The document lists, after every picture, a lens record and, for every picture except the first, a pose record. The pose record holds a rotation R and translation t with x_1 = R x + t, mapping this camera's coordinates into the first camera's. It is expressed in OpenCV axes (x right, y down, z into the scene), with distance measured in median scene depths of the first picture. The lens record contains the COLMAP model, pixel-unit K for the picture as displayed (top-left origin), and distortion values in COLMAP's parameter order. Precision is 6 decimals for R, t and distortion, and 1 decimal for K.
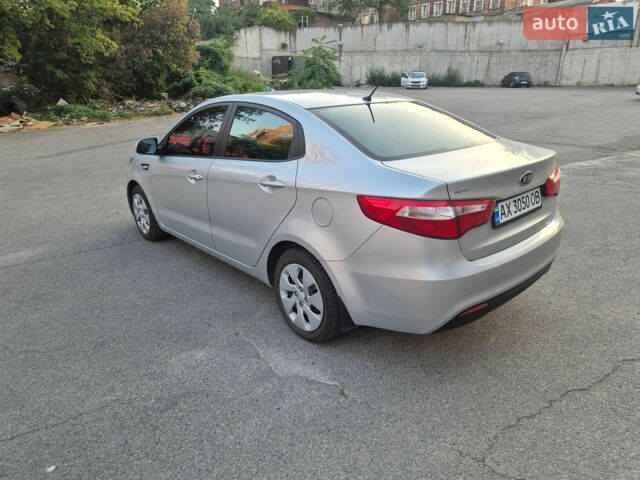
lens RADIAL K [[424.9, 0, 326.5], [0, 424.9, 239.0], [0, 0, 1]] dist [0.056120, -0.041062]
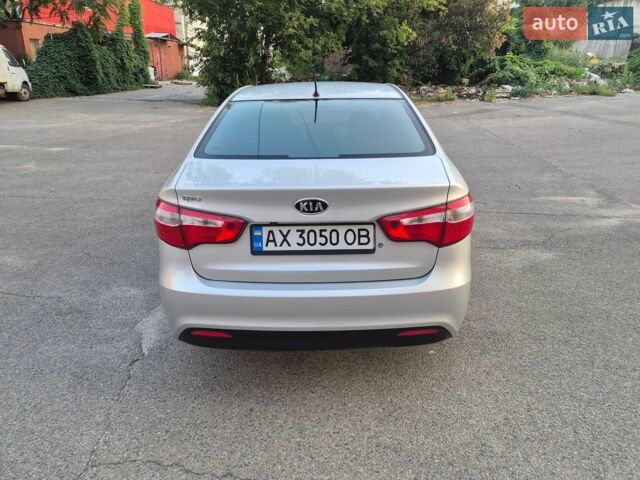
lens RADIAL K [[427.1, 0, 327.1], [0, 427.1, 230.0], [0, 0, 1]] dist [0.062789, -0.049519]
pose [[0.740550, 0.239075, -0.628035, 0.145451], [-0.232294, 0.968035, 0.094593, -0.026321], [0.630575, 0.075838, 0.772414, 0.061465]]
